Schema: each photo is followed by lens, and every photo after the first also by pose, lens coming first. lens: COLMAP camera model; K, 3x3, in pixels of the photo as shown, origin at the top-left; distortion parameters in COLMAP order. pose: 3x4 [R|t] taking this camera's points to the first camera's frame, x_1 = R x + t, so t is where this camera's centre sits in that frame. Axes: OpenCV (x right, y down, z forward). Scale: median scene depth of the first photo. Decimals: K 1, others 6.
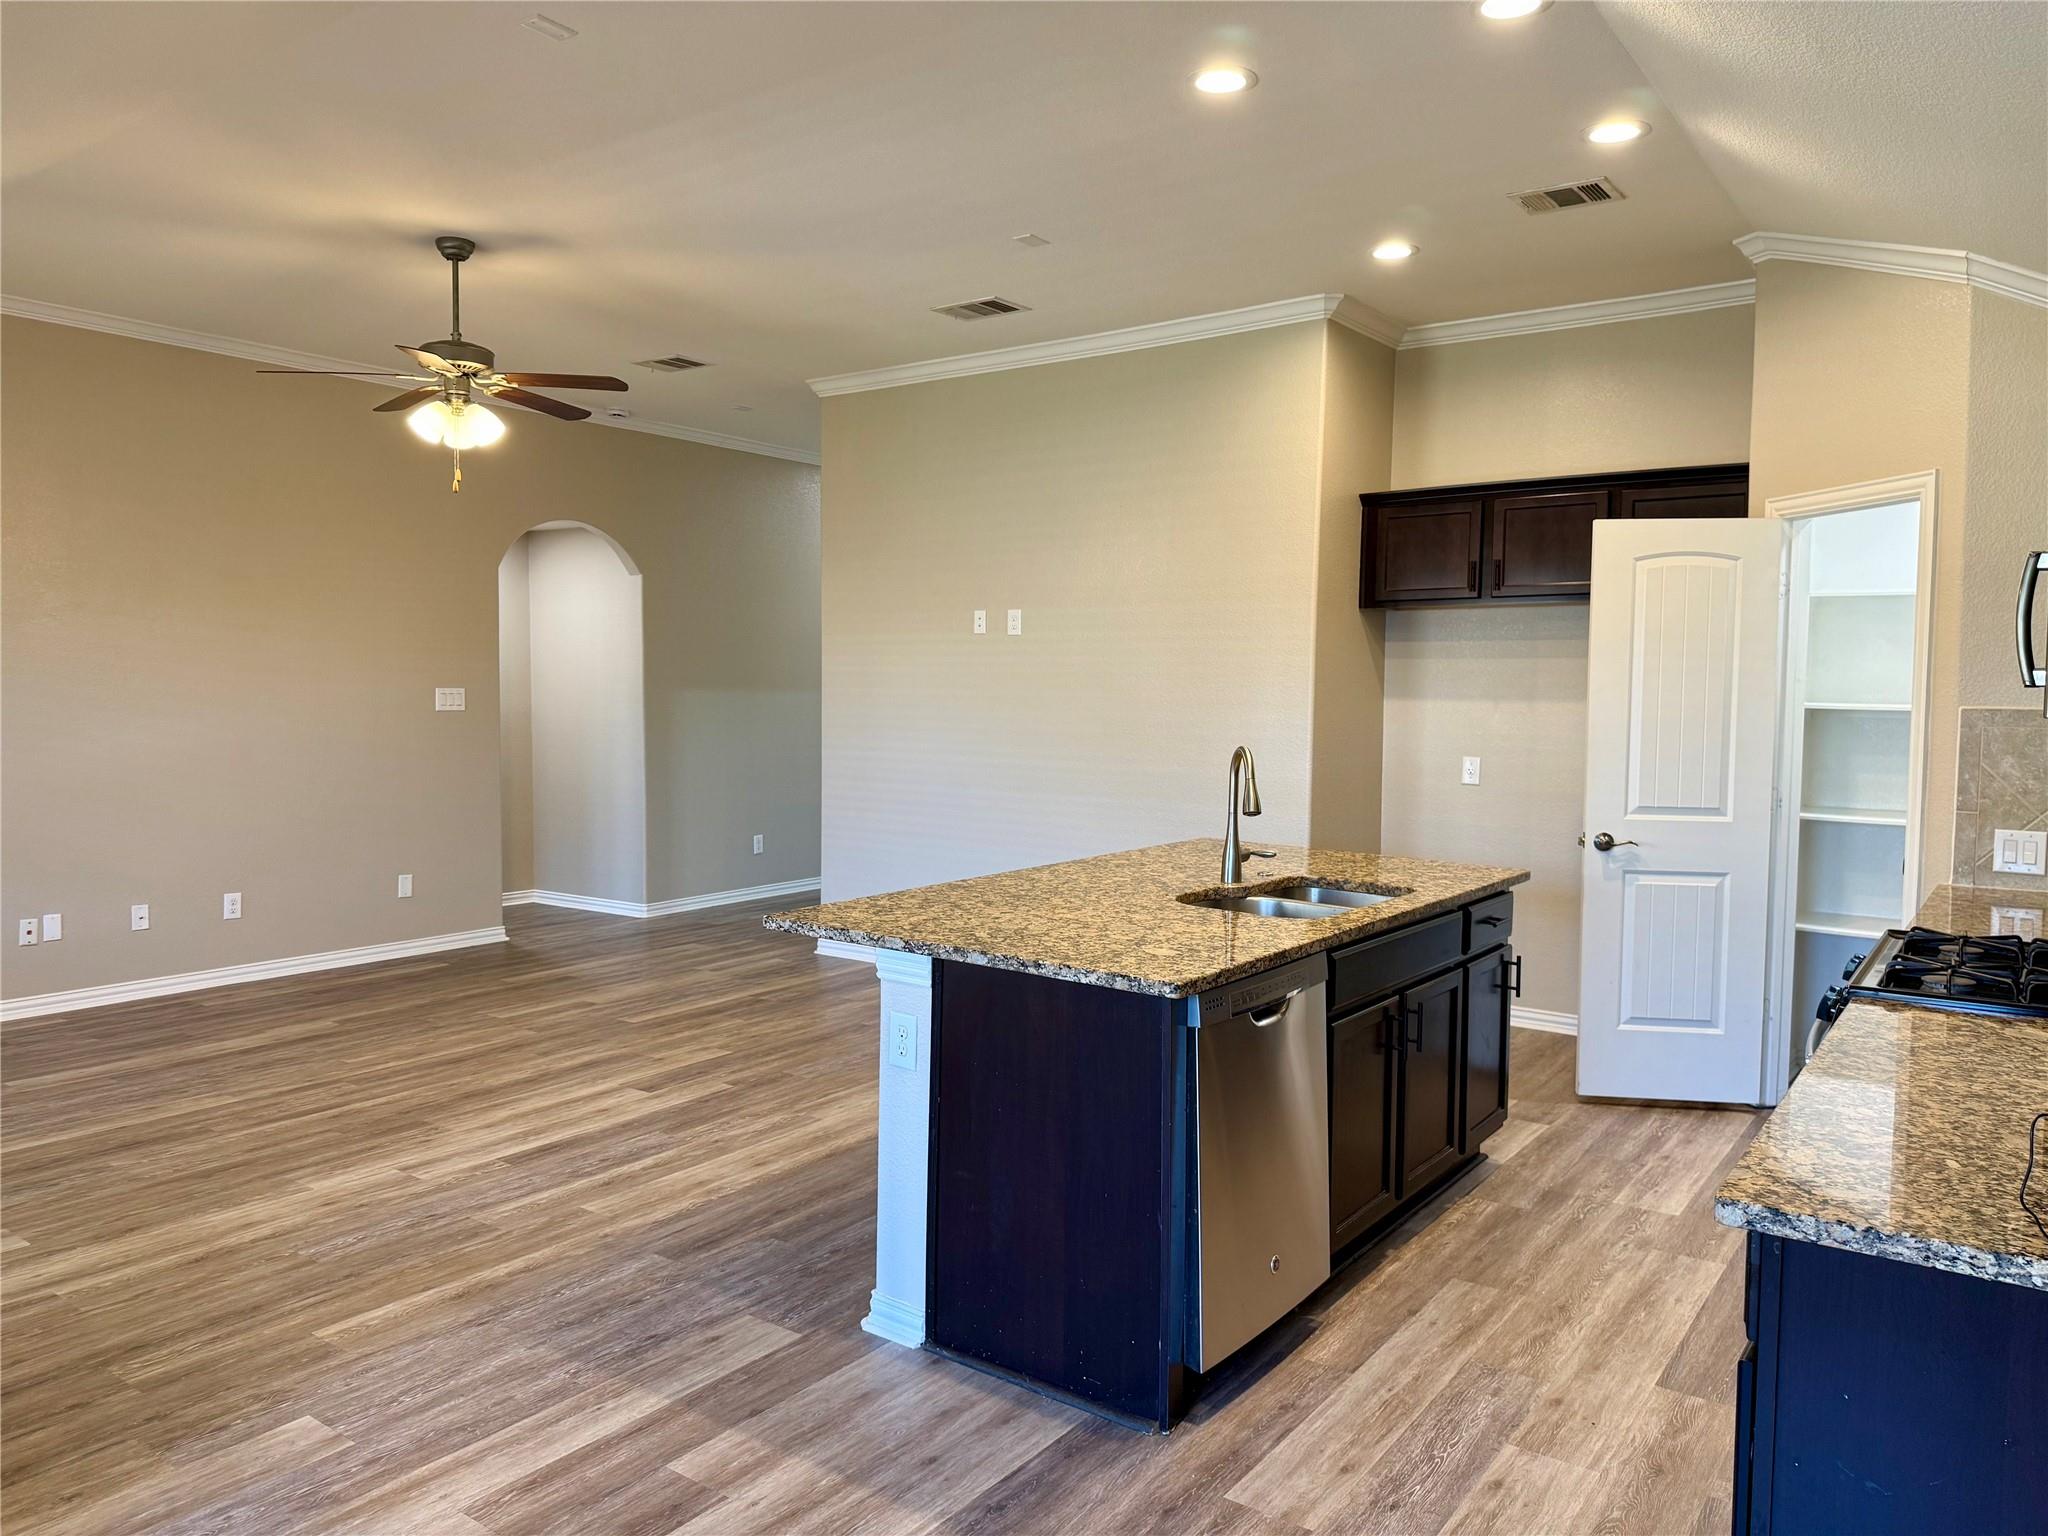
lens RADIAL K [[1430.1, 0, 1025.8], [0, 1430.1, 763.5], [0, 0, 1]] dist [0.047505, -0.061549]
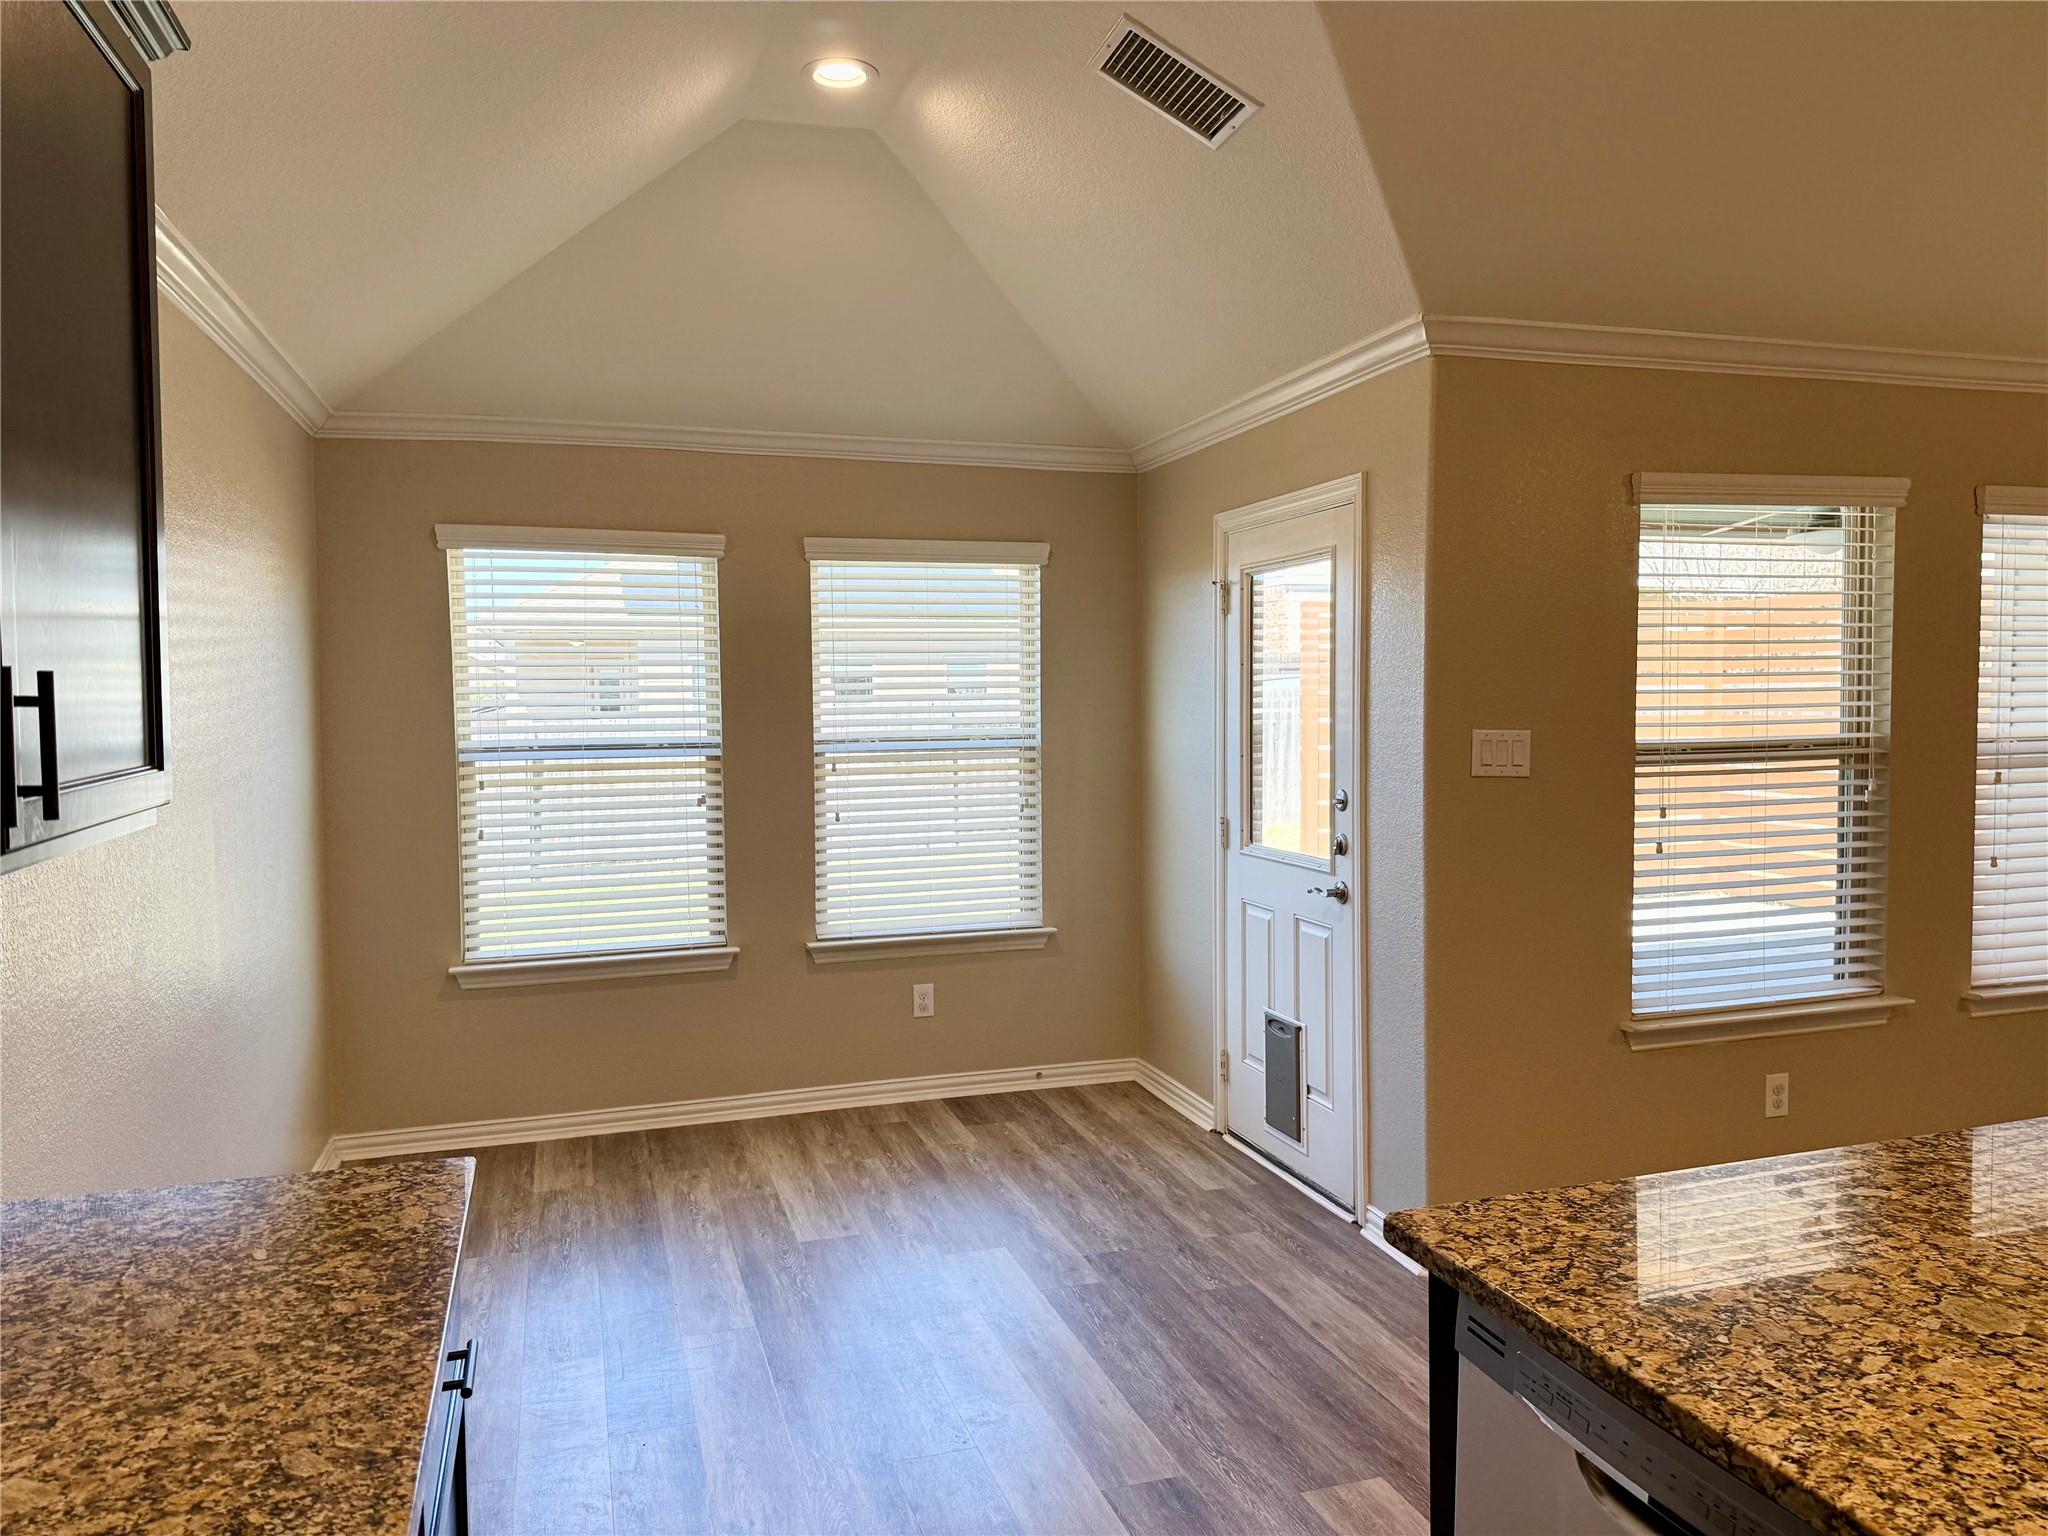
lens RADIAL K [[1430.1, 0, 1022.0], [0, 1430.1, 772.8], [0, 0, 1]] dist [0.047505, -0.061549]
pose [[-0.592448, 0.042188, -0.804503, 0.452651], [-0.041008, 0.995754, 0.082416, -0.053327], [0.804564, 0.081818, -0.588203, 0.798016]]
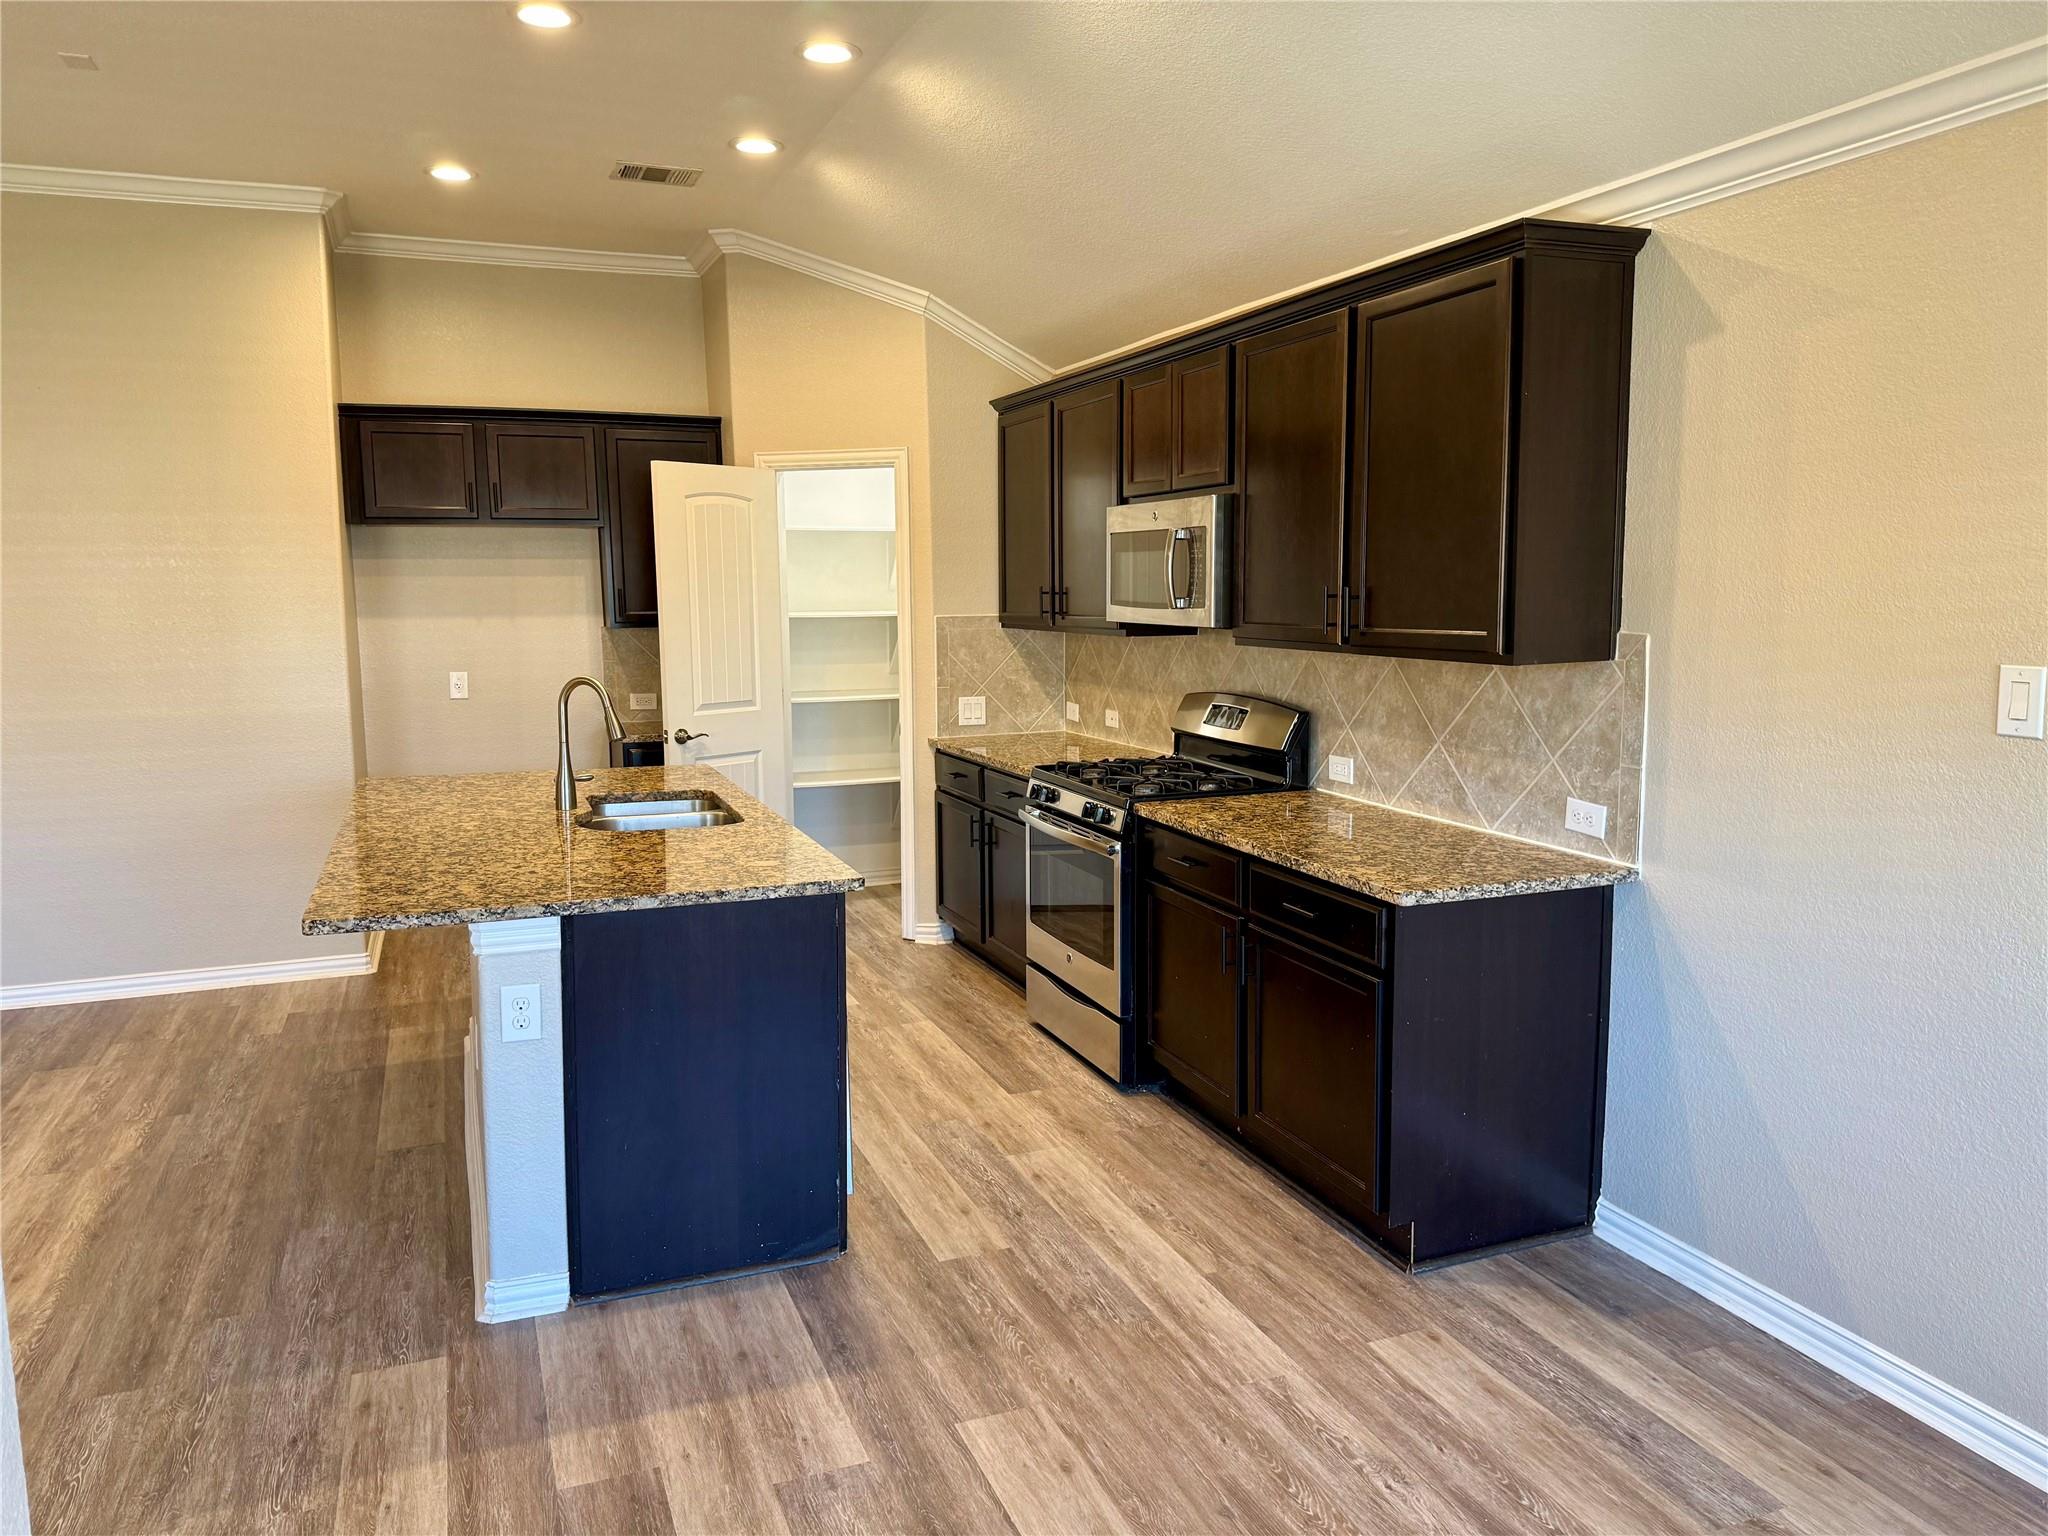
lens RADIAL K [[1430.1, 0, 1023.8], [0, 1430.1, 756.0], [0, 0, 1]] dist [0.047505, -0.061549]
pose [[0.530895, -0.118439, 0.839120, -0.531293], [0.058881, 0.992948, 0.102899, -0.041546], [-0.845389, -0.005220, 0.534125, 0.159541]]
